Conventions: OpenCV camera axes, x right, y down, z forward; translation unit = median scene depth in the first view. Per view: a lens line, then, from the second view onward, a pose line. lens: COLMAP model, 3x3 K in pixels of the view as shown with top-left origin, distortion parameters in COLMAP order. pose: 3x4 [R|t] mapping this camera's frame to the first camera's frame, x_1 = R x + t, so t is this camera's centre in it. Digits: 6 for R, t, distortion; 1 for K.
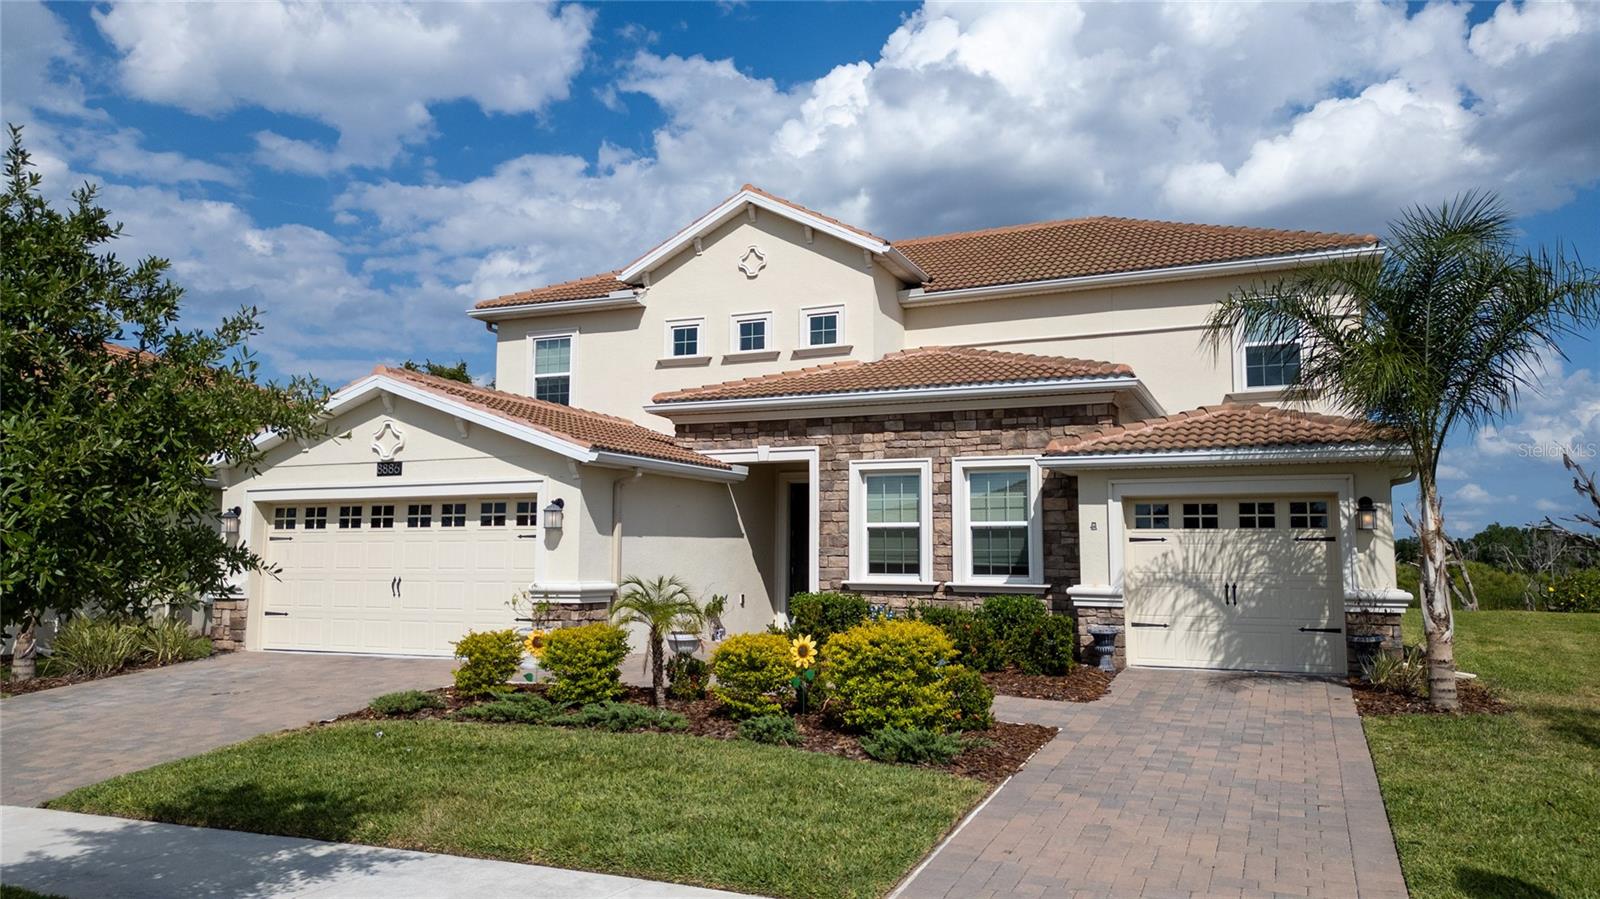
lens RADIAL K [[1130.0, 0, 806.5], [0, 1130.0, 440.7], [0, 0, 1]] dist [0.056564, -0.058545]
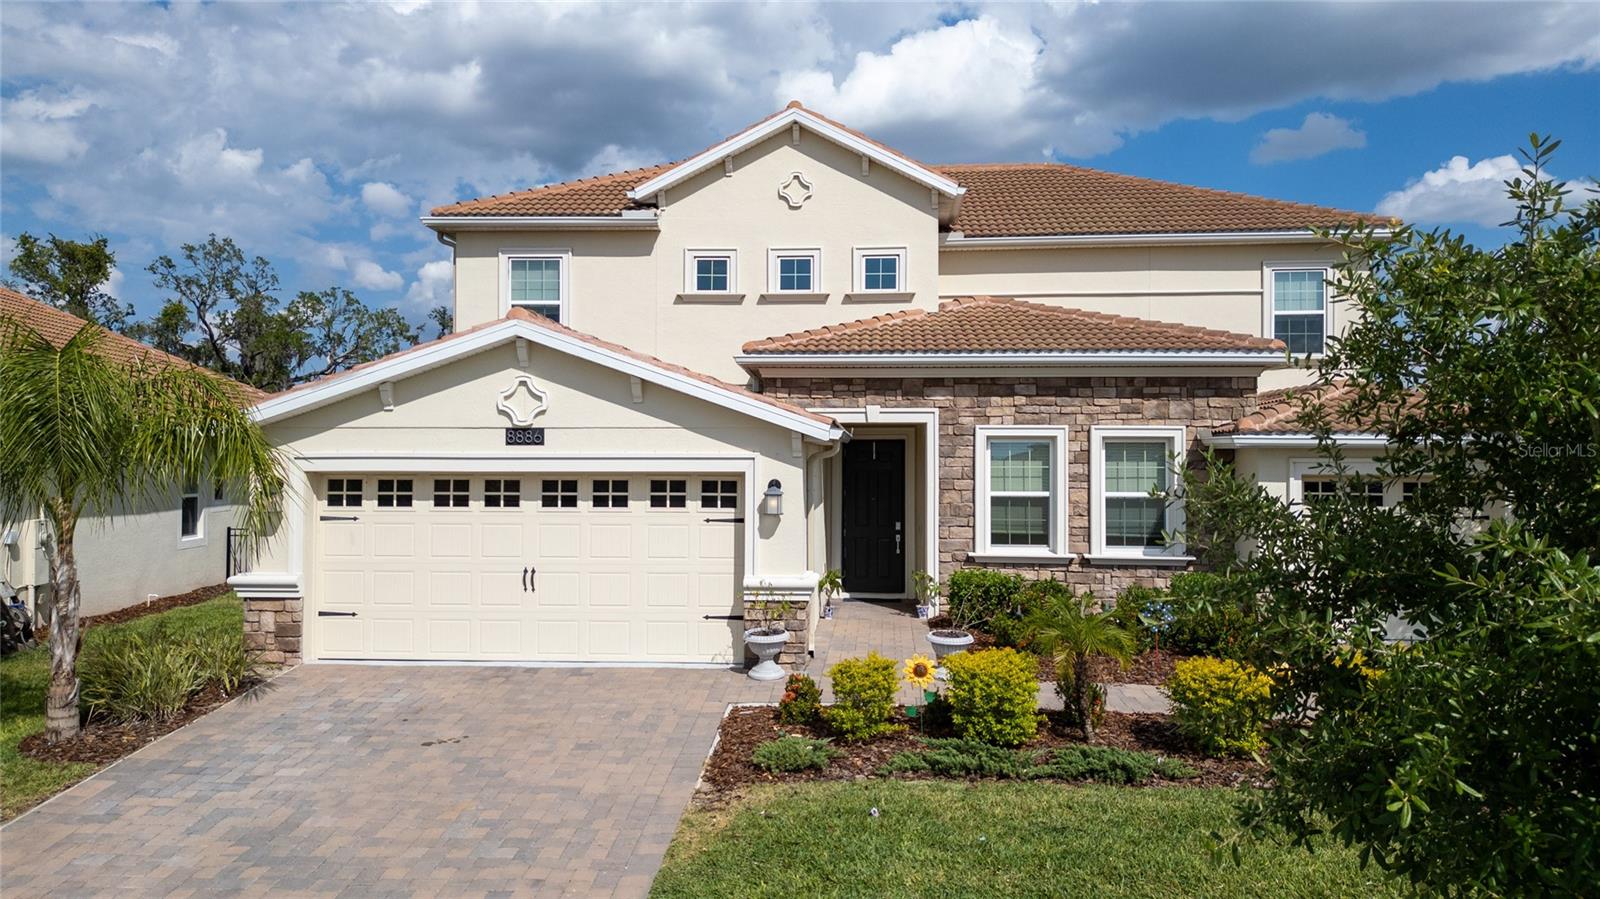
lens RADIAL K [[1130.0, 0, 803.4], [0, 1130.0, 442.3], [0, 0, 1]] dist [0.056564, -0.058545]
pose [[0.944669, 0.006323, 0.327964, -0.417823], [-0.036121, 0.995739, 0.084847, -0.044051], [-0.326030, -0.091999, 0.940872, 0.167105]]
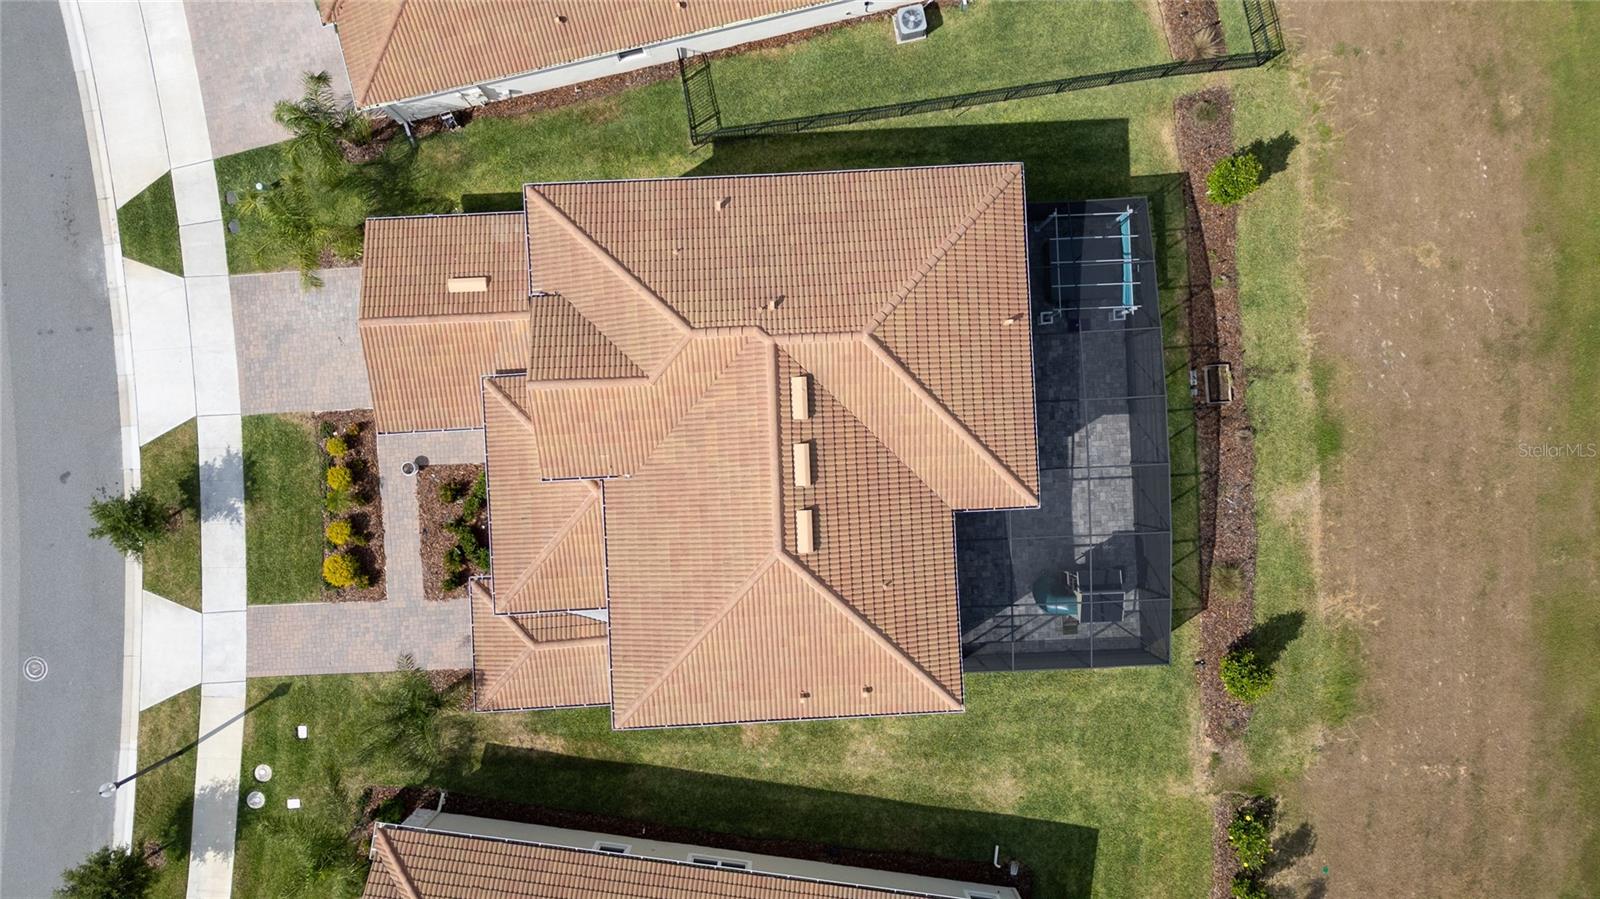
lens RADIAL K [[1130.0, 0, 790.9], [0, 1130.0, 454.8], [0, 0, 1]] dist [0.056564, -0.058545]
pose [[0.439749, 0.898084, 0.008114, 0.220271], [0.084784, -0.050505, 0.995119, -2.174798], [0.894110, -0.436914, -0.098353, 1.776722]]
